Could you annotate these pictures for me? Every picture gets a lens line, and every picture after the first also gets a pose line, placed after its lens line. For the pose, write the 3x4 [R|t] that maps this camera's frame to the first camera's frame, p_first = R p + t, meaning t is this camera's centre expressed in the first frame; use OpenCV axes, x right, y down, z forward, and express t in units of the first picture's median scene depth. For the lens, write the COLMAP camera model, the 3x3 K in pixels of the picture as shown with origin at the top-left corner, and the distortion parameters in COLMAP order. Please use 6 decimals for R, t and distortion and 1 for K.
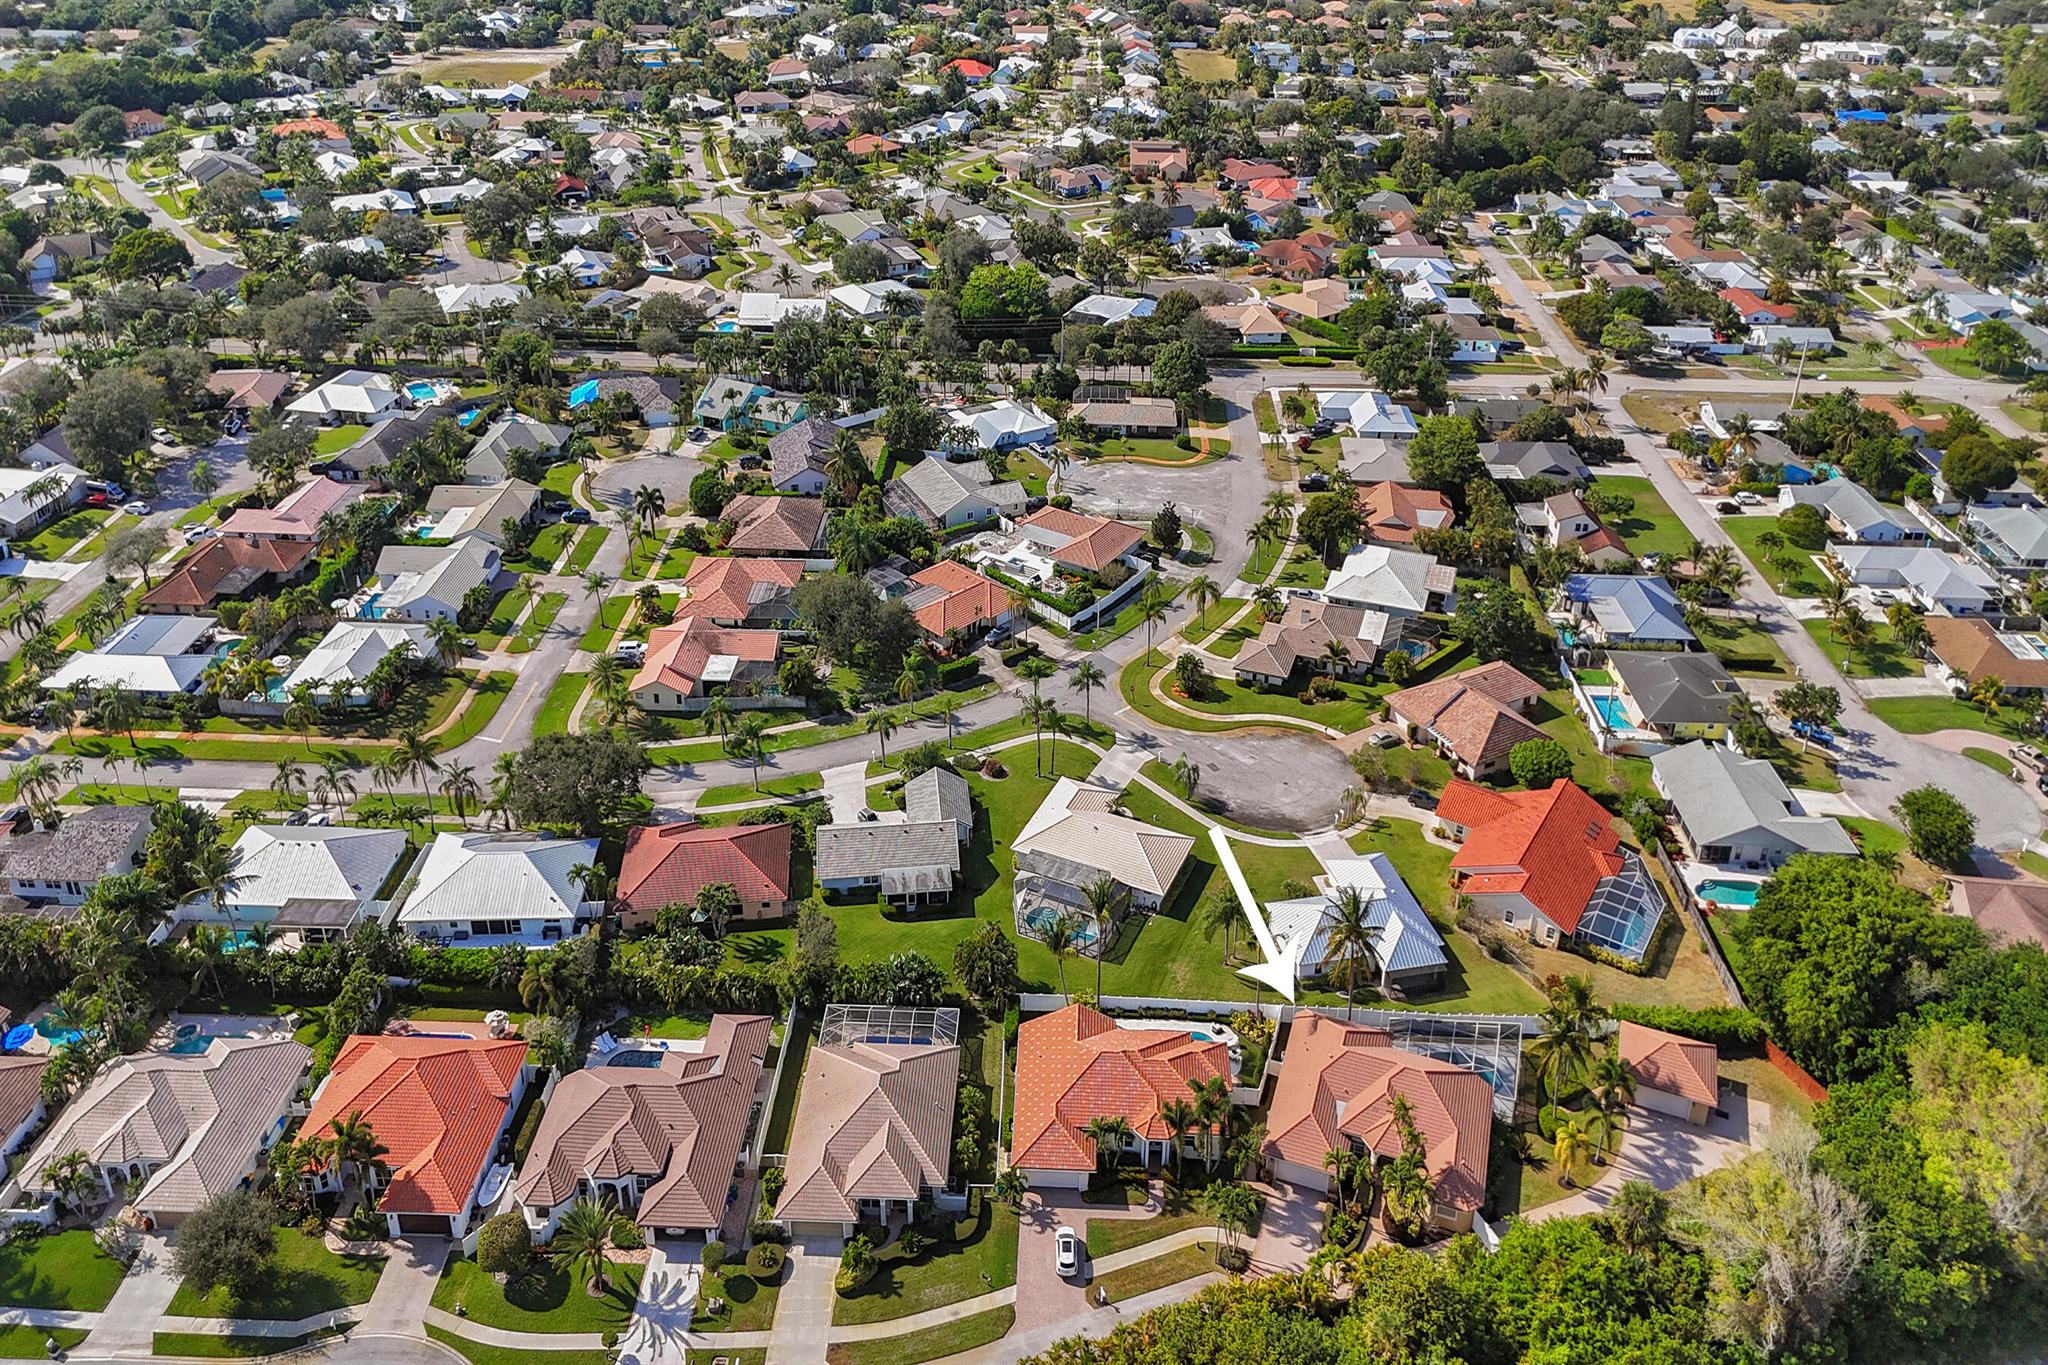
lens RADIAL K [[1407.0, 0, 1022.6], [0, 1407.0, 658.7], [0, 0, 1]] dist [0.074829, -0.060705]
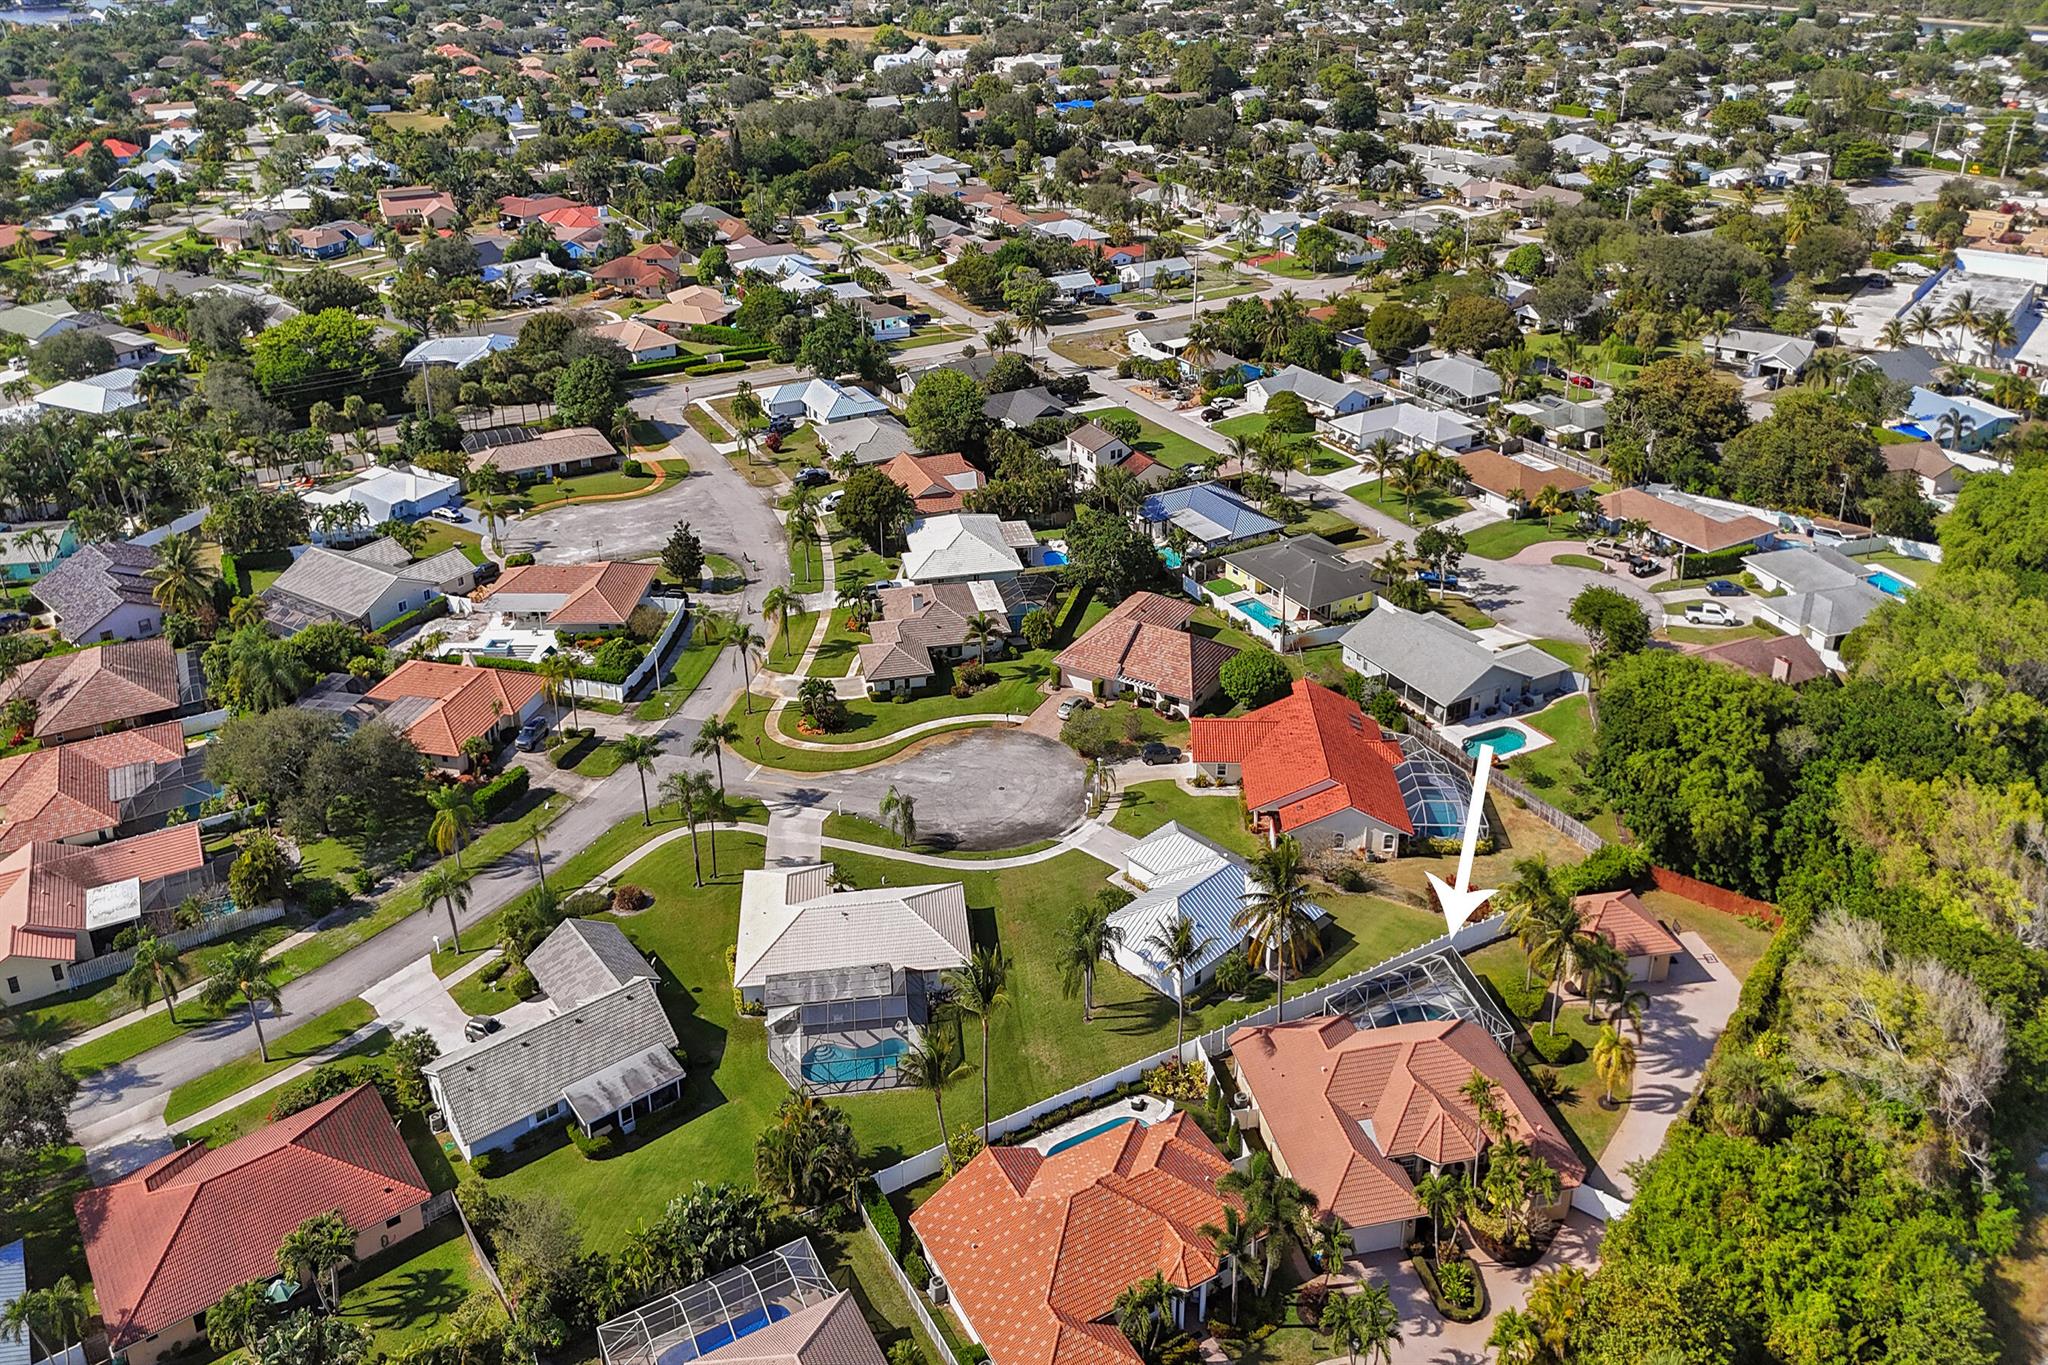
lens RADIAL K [[1455.6, 0, 1027.2], [0, 1455.6, 637.9], [0, 0, 1]] dist [0.074741, -0.069064]
pose [[0.855452, -0.255158, 0.450662, -0.116427], [0.290240, 0.956910, -0.009149, 0.015007], [-0.428909, 0.138626, 0.892648, 0.198991]]
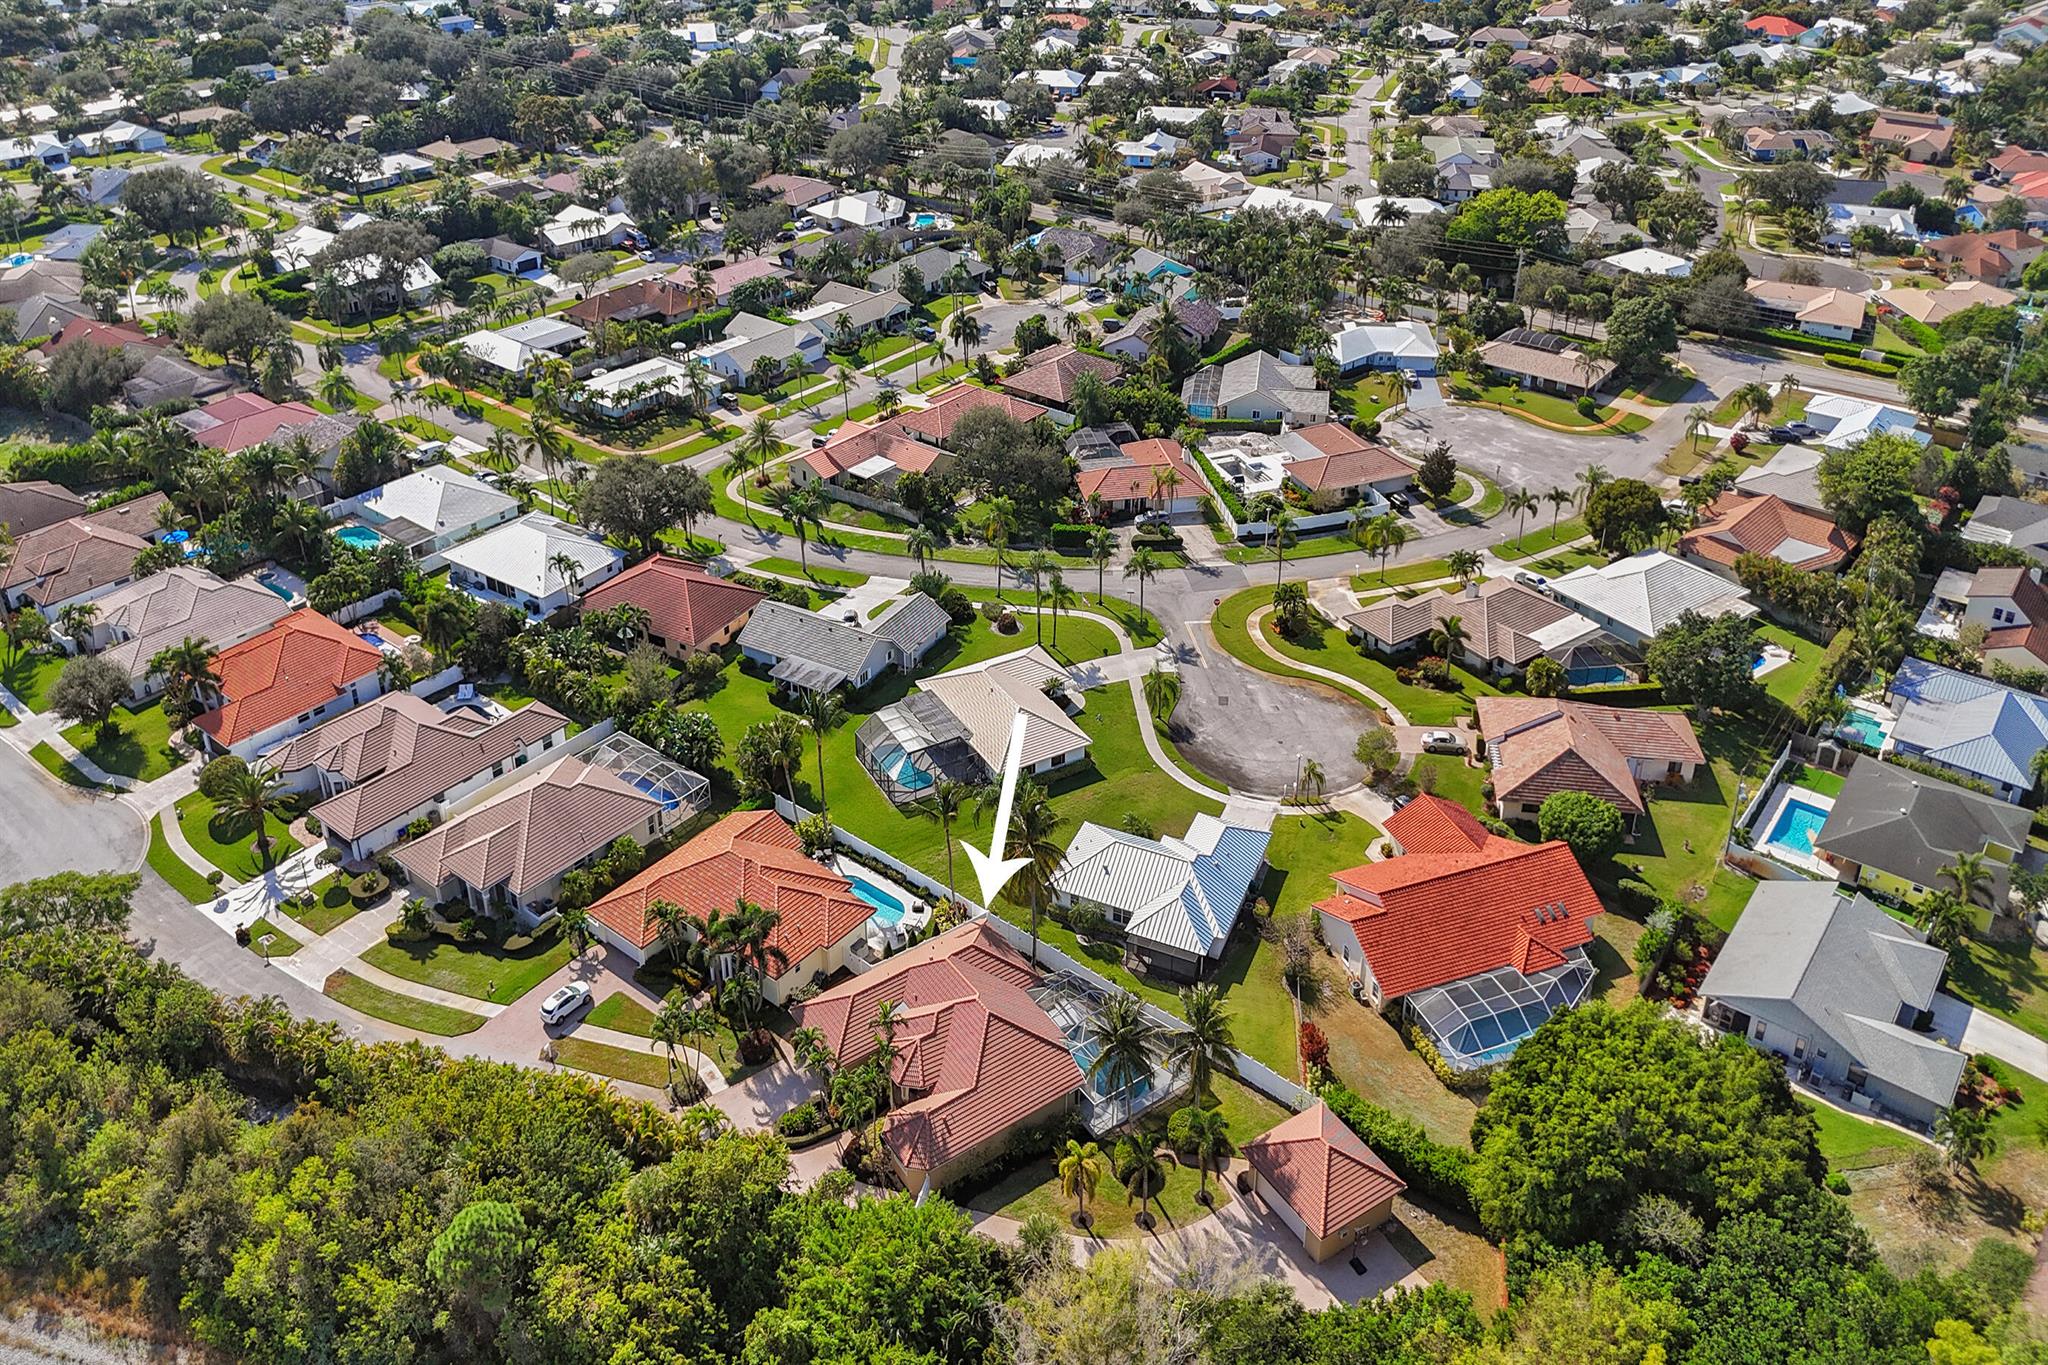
lens RADIAL K [[1415.4, 0, 1025.8], [0, 1415.4, 608.7], [0, 0, 1]] dist [0.071993, -0.062155]
pose [[0.816656, 0.292722, -0.497380, 0.359144], [-0.301707, 0.951220, 0.064441, 0.003943], [0.491981, 0.097437, 0.865136, 0.151656]]
